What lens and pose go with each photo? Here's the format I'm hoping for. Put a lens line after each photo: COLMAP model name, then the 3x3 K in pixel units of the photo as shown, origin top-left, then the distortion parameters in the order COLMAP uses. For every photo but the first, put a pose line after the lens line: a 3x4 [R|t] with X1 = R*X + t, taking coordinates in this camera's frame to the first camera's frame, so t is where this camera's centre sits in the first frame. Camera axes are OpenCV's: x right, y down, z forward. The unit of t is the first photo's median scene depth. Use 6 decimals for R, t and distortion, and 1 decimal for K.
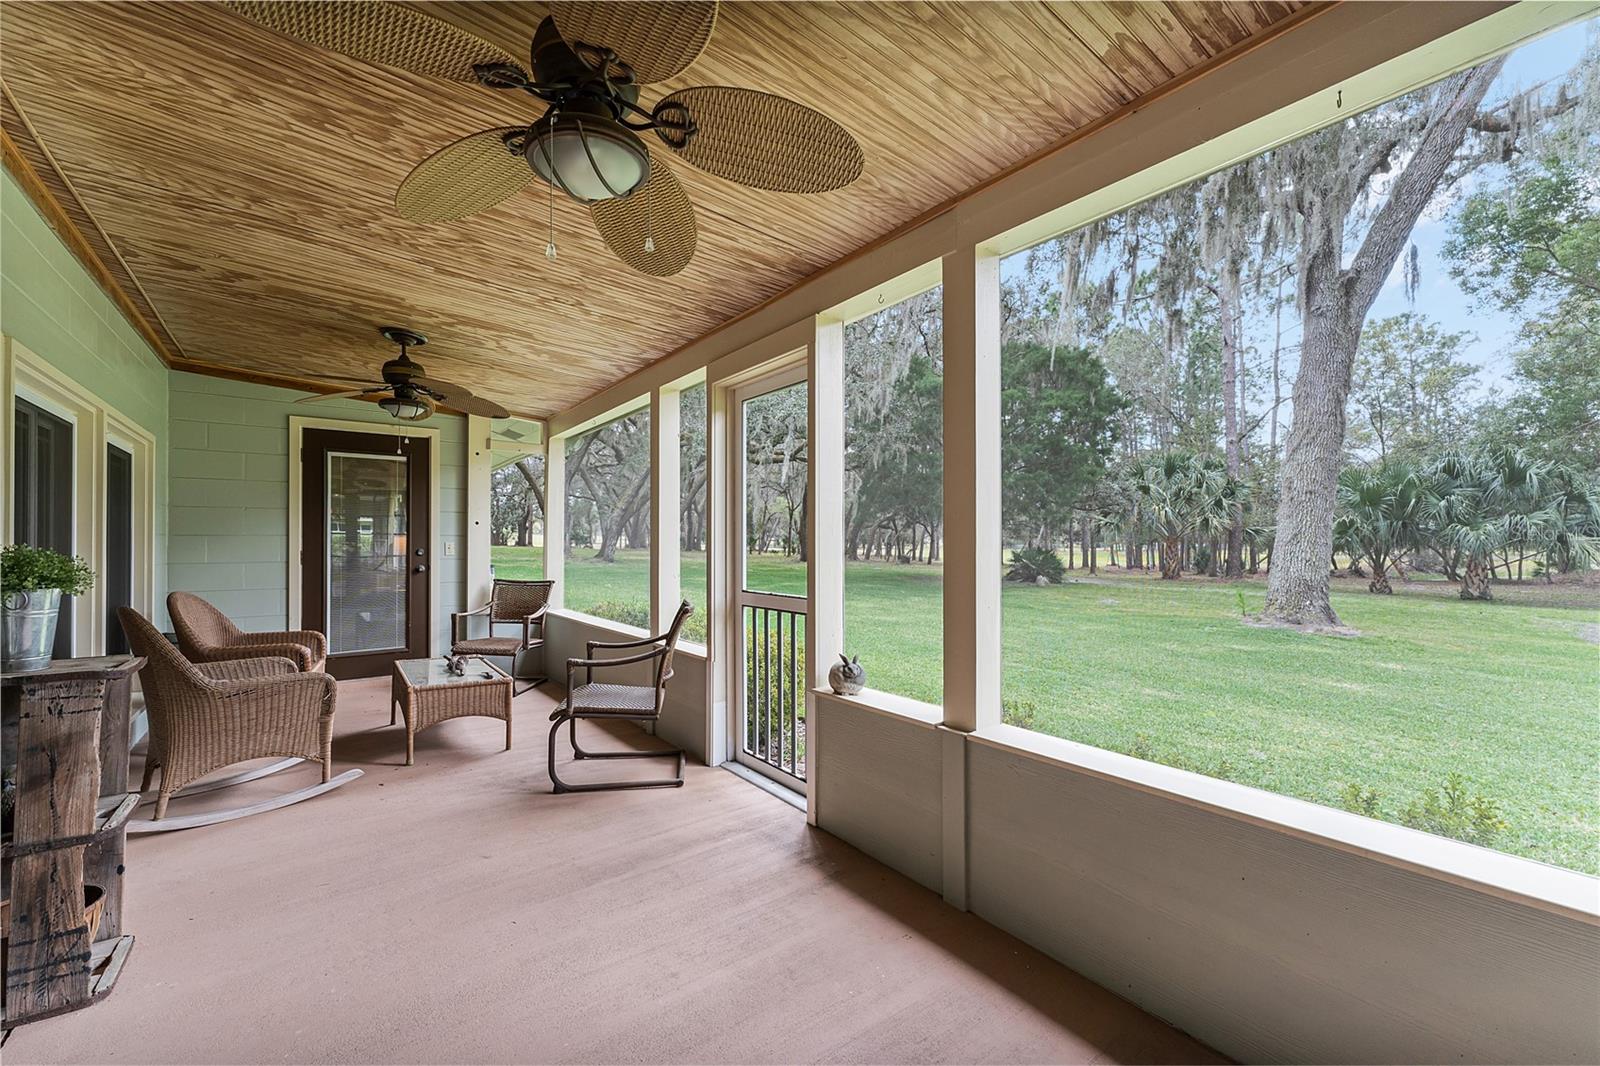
lens RADIAL K [[652.9, 0, 796.5], [0, 652.9, 539.3], [0, 0, 1]] dist [0.001326, 0.000144]
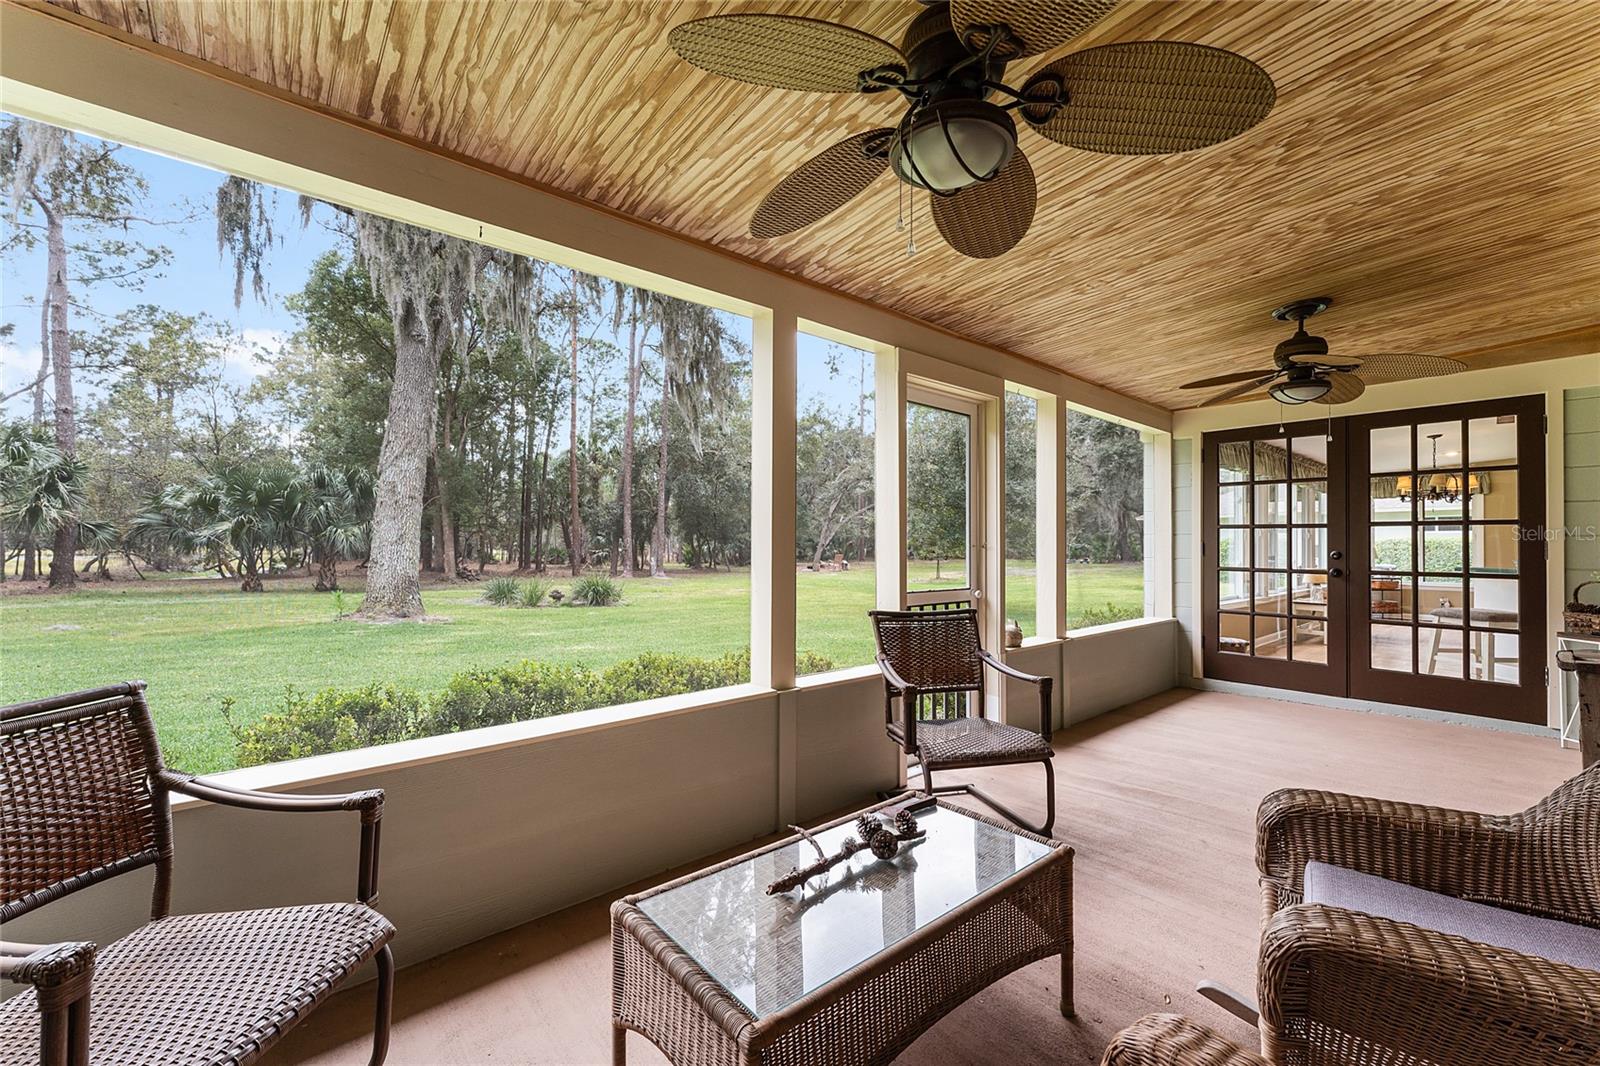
lens RADIAL K [[652.9, 0, 796.2], [0, 652.9, 537.1], [0, 0, 1]] dist [0.001326, 0.000144]
pose [[-0.070417, 0.014964, 0.997405, -0.203563], [-0.013396, 0.999783, -0.015945, 0.002716], [-0.997428, -0.014484, -0.070201, 0.237434]]
